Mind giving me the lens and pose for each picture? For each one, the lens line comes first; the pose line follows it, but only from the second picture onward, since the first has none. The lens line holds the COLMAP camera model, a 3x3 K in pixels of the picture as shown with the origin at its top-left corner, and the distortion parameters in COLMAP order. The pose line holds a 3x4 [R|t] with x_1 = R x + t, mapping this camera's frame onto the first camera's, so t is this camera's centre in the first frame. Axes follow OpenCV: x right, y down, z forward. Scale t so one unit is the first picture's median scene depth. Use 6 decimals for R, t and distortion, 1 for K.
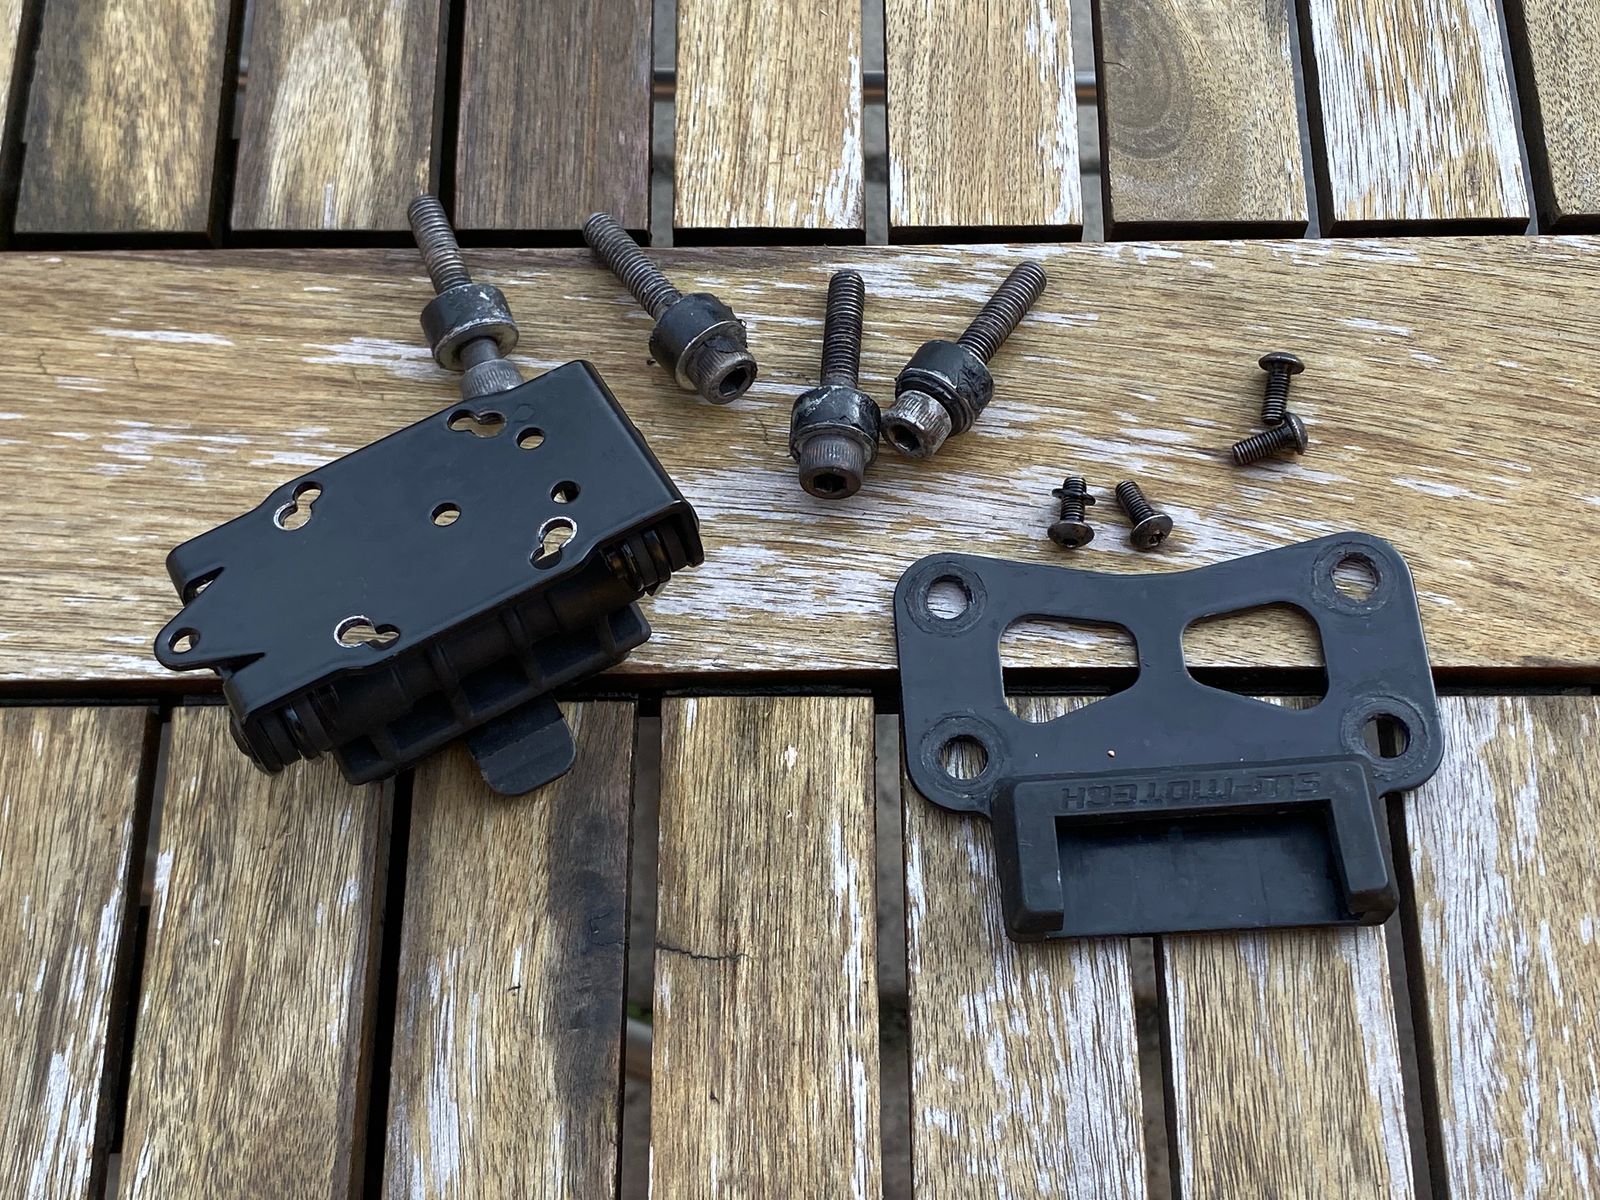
lens RADIAL K [[2150.2, 0, 801.1], [0, 2150.2, 581.8], [0, 0, 1]] dist [0.201847, -0.698716]
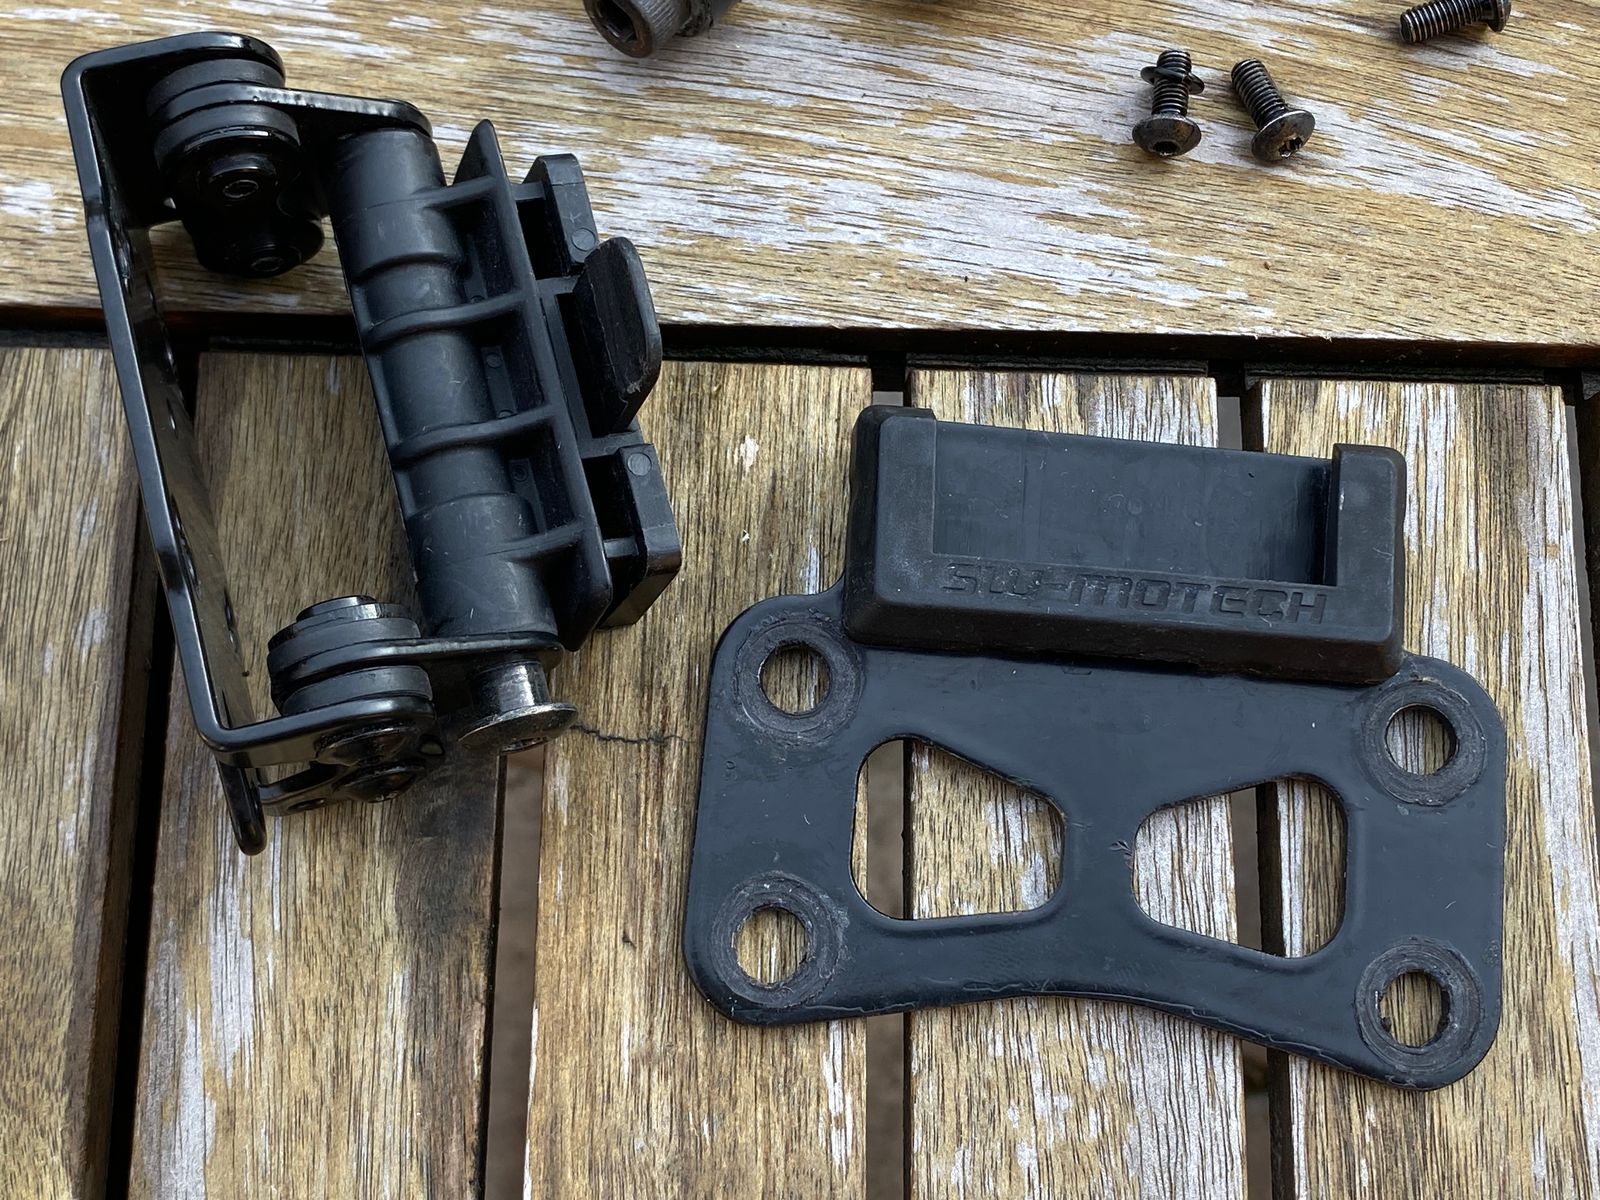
lens RADIAL K [[2150.2, 0, 801.1], [0, 2150.2, 581.8], [0, 0, 1]] dist [0.201847, -0.698716]
pose [[0.998322, 0.029045, 0.050091, -0.021735], [-0.036966, 0.985555, 0.165272, 0.007992], [-0.044567, -0.166847, 0.984975, 0.319972]]
